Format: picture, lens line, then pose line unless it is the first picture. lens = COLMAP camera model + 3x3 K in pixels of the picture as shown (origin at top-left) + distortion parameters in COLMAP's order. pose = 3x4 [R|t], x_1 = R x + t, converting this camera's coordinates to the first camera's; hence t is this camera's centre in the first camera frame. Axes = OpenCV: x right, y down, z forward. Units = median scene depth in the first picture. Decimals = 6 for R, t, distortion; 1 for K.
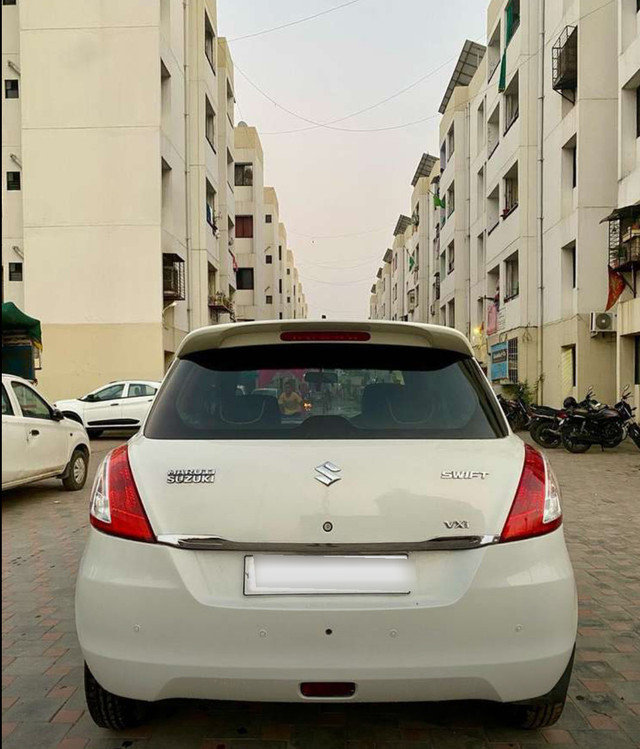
lens RADIAL K [[658.2, 0, 319.8], [0, 658.2, 416.2], [0, 0, 1]] dist [0.012073, -0.011544]
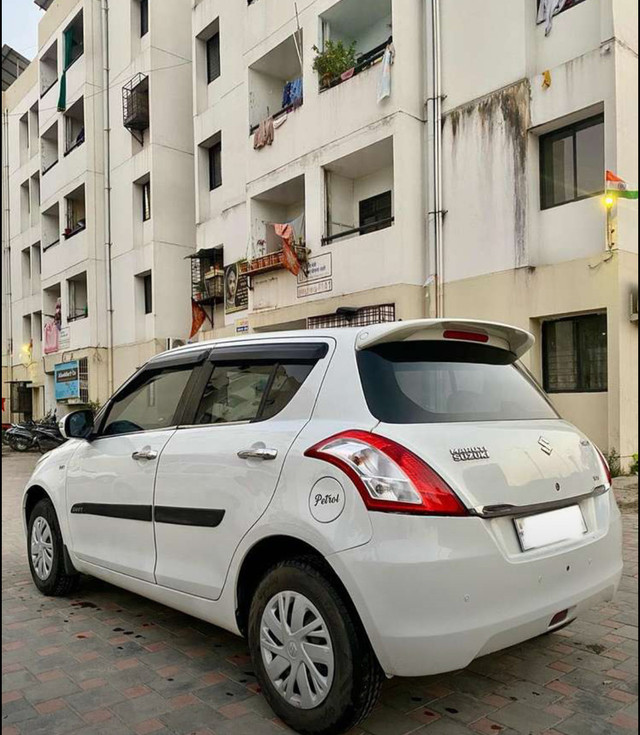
lens RADIAL K [[647.4, 0, 319.9], [0, 647.4, 414.5], [0, 0, 1]] dist [0.002031, -0.013977]
pose [[0.735492, -0.002463, 0.677529, -0.111108], [0.028506, 0.999220, -0.027313, 0.004860], [-0.676933, 0.039402, 0.734989, 0.037501]]
